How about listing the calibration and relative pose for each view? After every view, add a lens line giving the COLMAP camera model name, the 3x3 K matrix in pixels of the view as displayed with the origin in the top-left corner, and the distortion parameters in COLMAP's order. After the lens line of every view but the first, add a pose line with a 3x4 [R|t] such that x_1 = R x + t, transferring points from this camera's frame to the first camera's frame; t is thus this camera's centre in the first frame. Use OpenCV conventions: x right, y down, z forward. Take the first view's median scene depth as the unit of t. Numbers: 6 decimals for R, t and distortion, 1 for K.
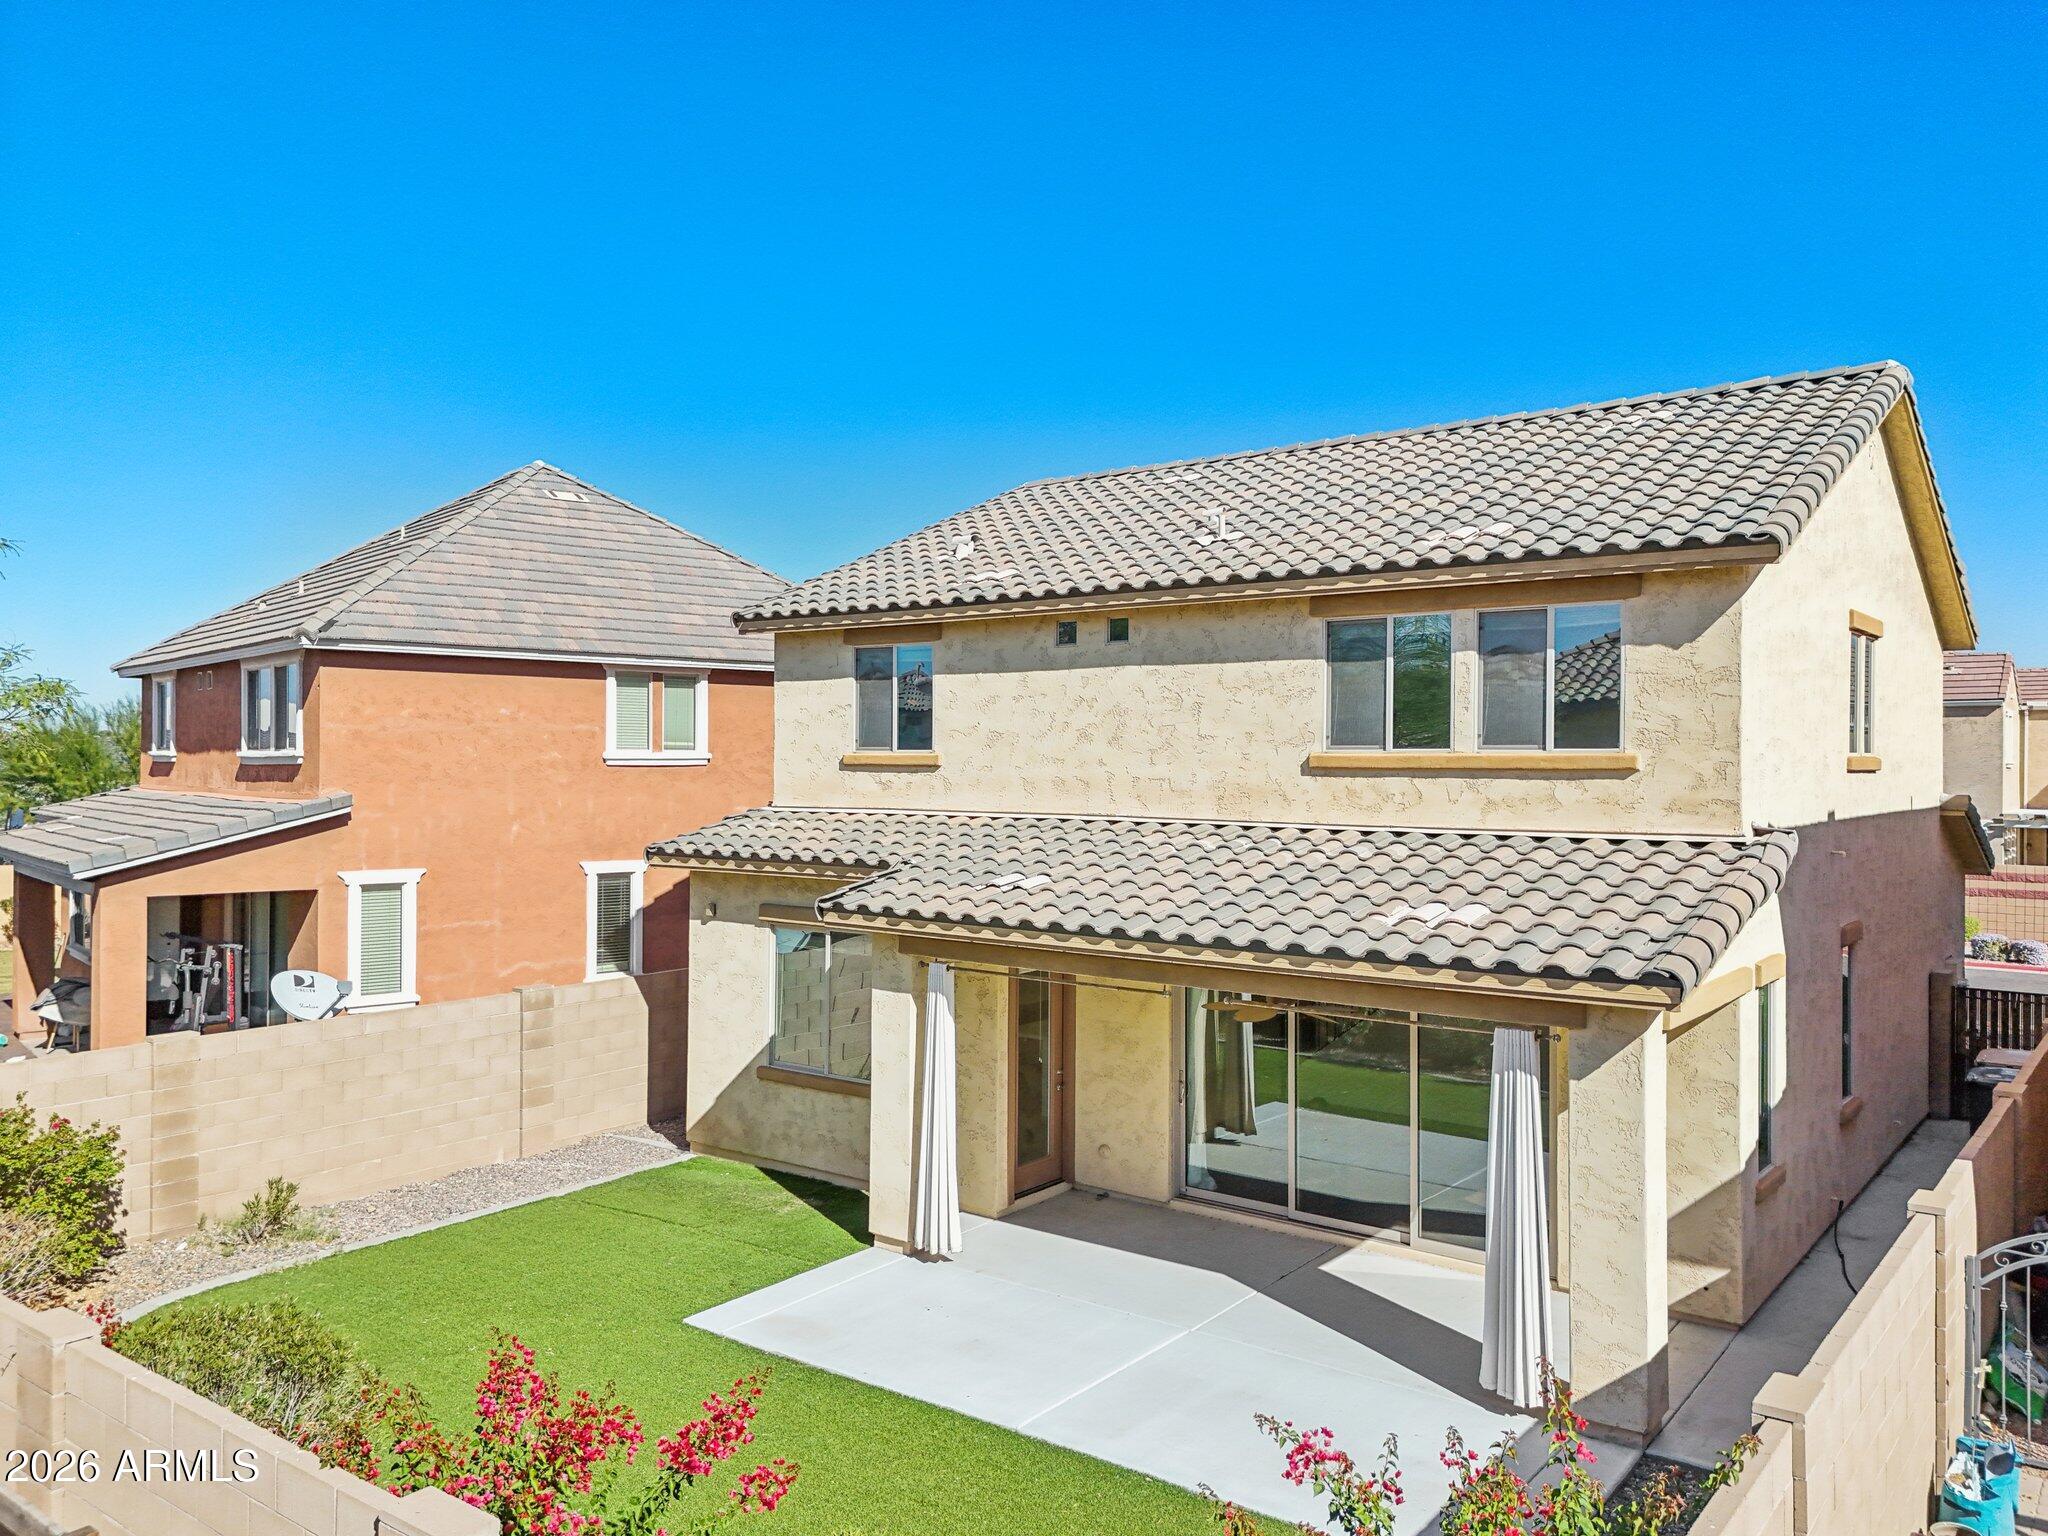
lens RADIAL K [[1545.1, 0, 1037.5], [0, 1545.1, 771.7], [0, 0, 1]] dist [0.129388, -0.181572]
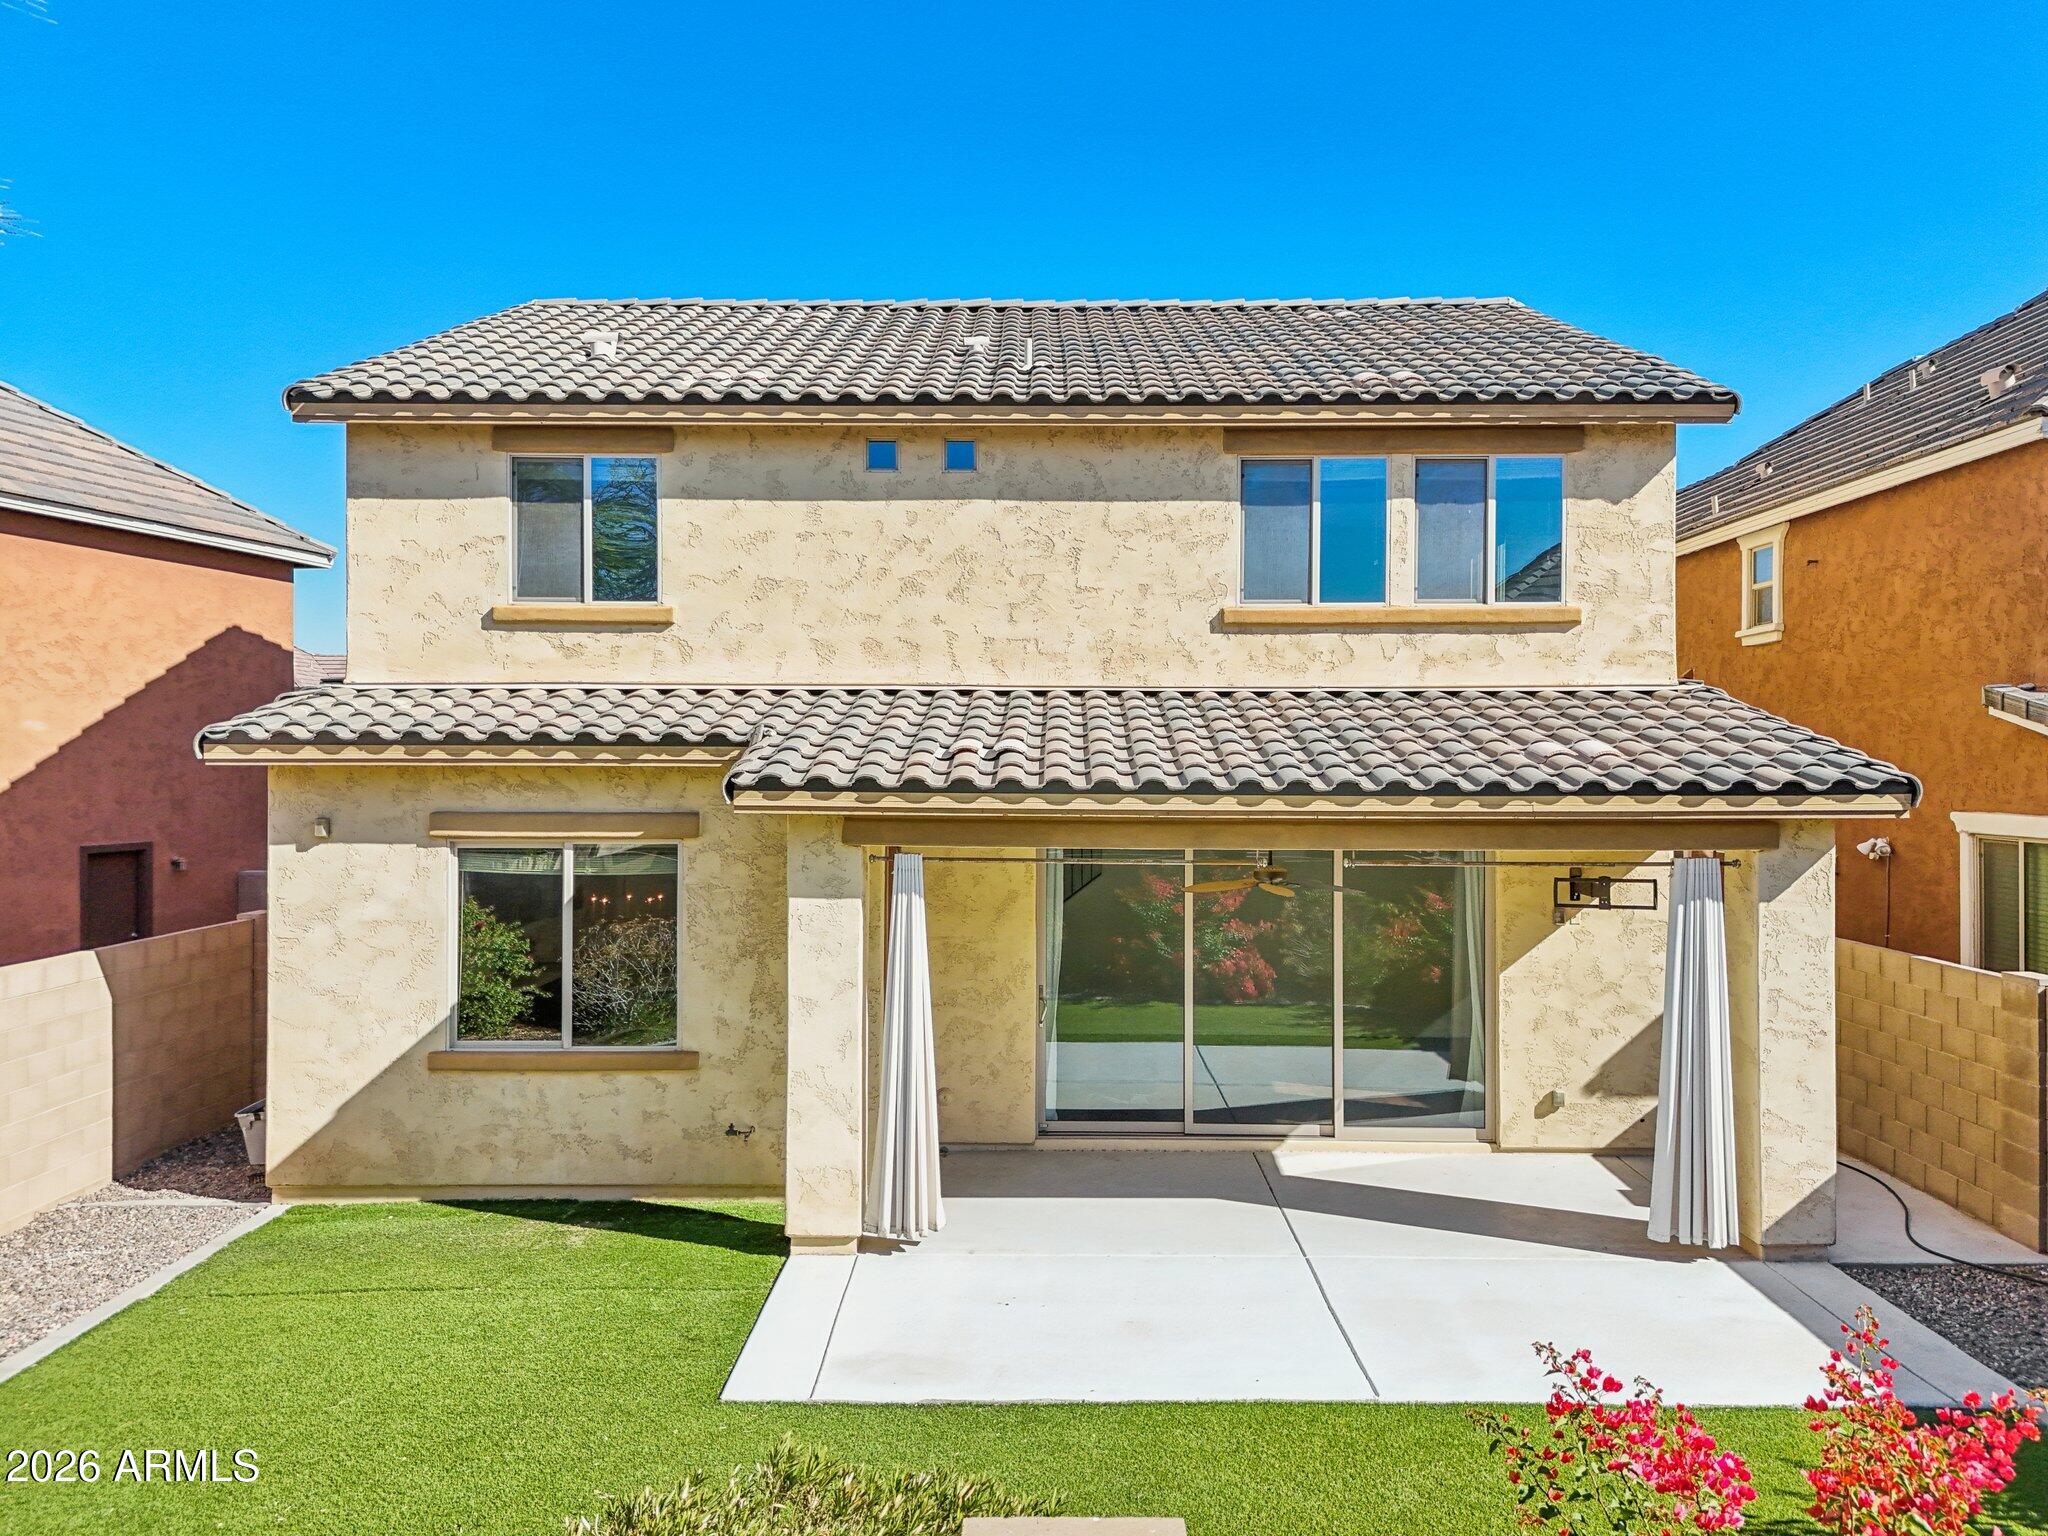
lens RADIAL K [[1529.0, 0, 1040.6], [0, 1529.0, 774.6], [0, 0, 1]] dist [0.096894, -0.105765]
pose [[0.800969, -0.006906, 0.598665, -0.416567], [0.005643, 0.999976, 0.003986, 0.076391], [-0.598679, 0.000186, 0.800989, 0.343240]]
